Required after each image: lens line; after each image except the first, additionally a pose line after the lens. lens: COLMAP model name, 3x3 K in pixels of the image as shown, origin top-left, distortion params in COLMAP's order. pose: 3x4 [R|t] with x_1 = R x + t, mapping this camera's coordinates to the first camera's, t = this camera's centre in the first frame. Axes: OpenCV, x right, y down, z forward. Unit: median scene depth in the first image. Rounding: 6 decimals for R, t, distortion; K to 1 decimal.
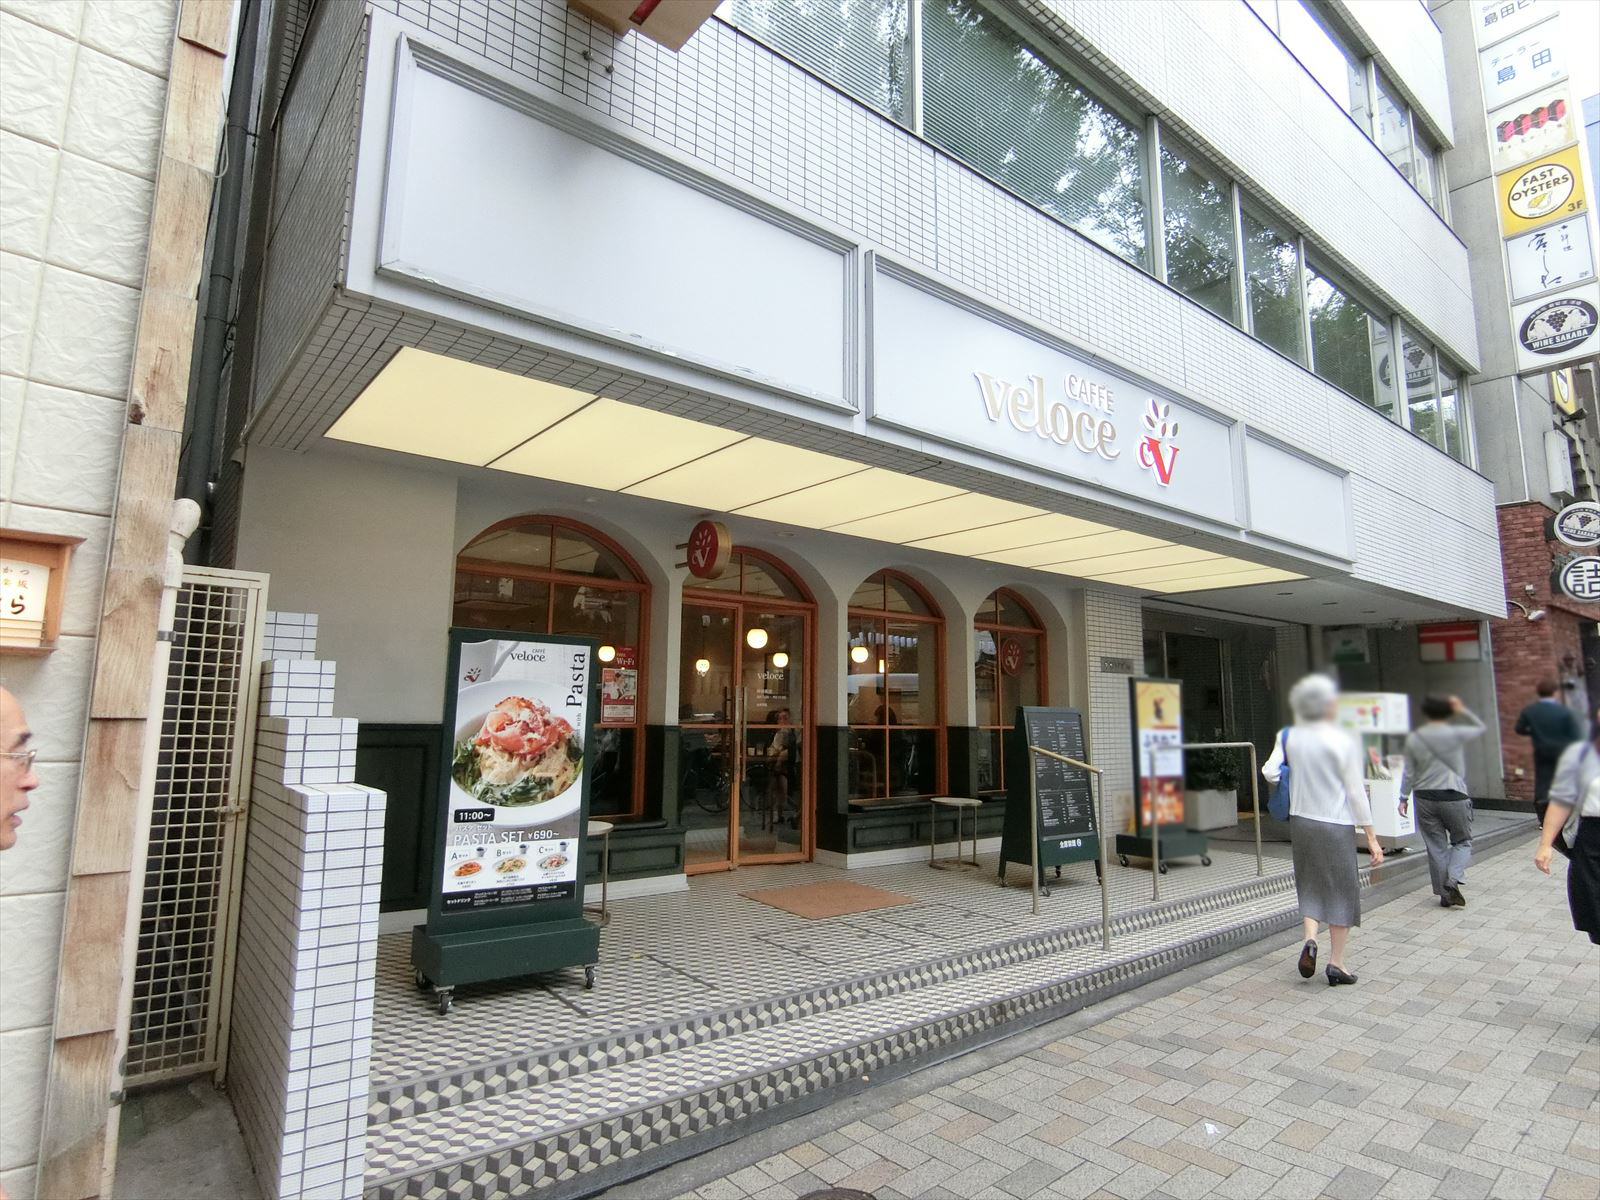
lens RADIAL K [[887.4, 0, 804.9], [0, 887.4, 596.2], [0, 0, 1]] dist [-0.008277, -0.001988]
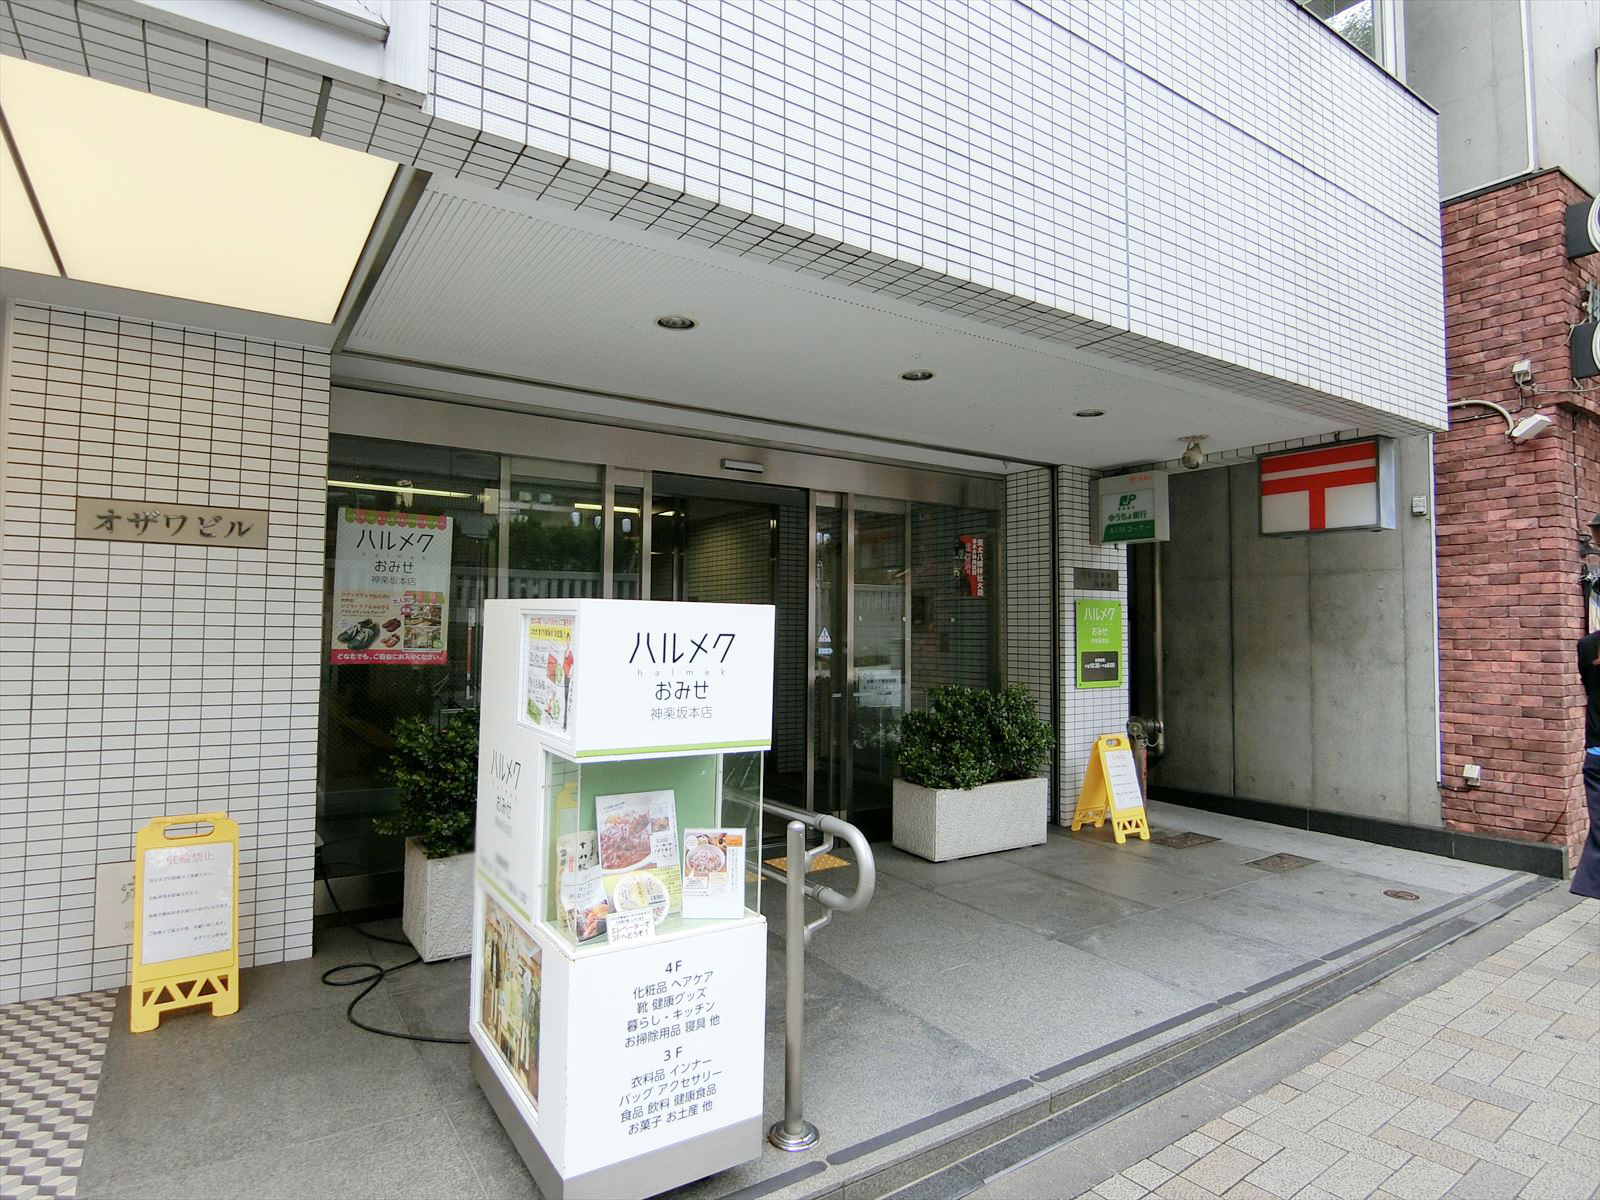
lens RADIAL K [[887.4, 0, 796.6], [0, 887.4, 590.9], [0, 0, 1]] dist [-0.008277, -0.001988]
pose [[0.996568, -0.002615, -0.082733, 0.492863], [0.010300, 0.995650, 0.092602, 0.058072], [0.082131, -0.093136, 0.992260, 0.517093]]
